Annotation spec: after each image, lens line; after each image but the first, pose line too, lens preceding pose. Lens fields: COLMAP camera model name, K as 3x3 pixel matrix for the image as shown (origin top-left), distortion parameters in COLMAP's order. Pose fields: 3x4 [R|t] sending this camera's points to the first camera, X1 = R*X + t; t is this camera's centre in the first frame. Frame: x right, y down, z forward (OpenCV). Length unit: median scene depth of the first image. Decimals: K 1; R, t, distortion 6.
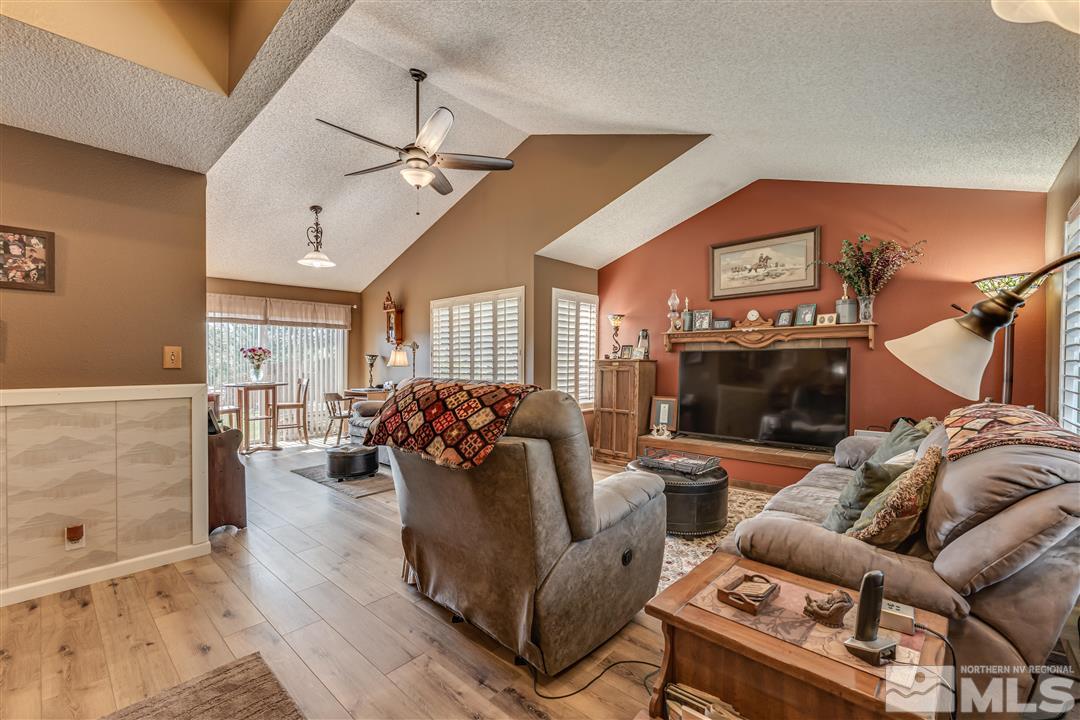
lens RADIAL K [[438.7, 0, 526.3], [0, 438.7, 369.4], [0, 0, 1]] dist [-0.002053, -0.000019]
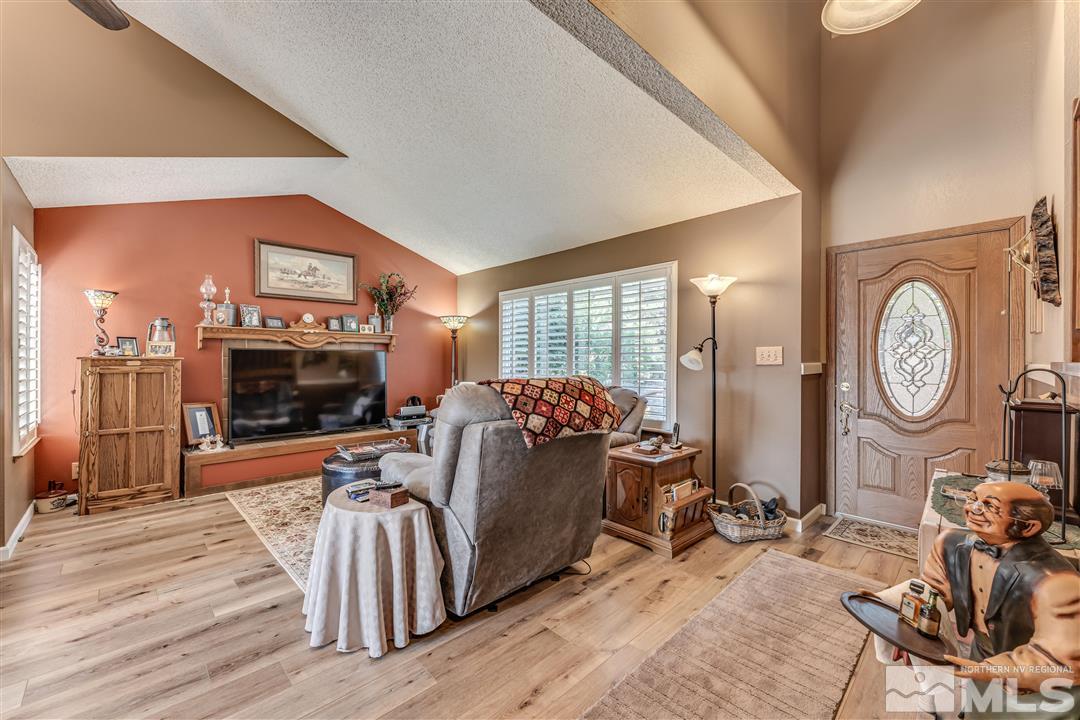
lens RADIAL K [[438.7, 0, 531.7], [0, 438.7, 360.9], [0, 0, 1]] dist [-0.002053, -0.000019]
pose [[0.069603, 0.001667, 0.997573, -0.519659], [0.014616, 0.999890, -0.002691, -0.005740], [-0.997468, 0.014768, 0.069570, 0.361754]]
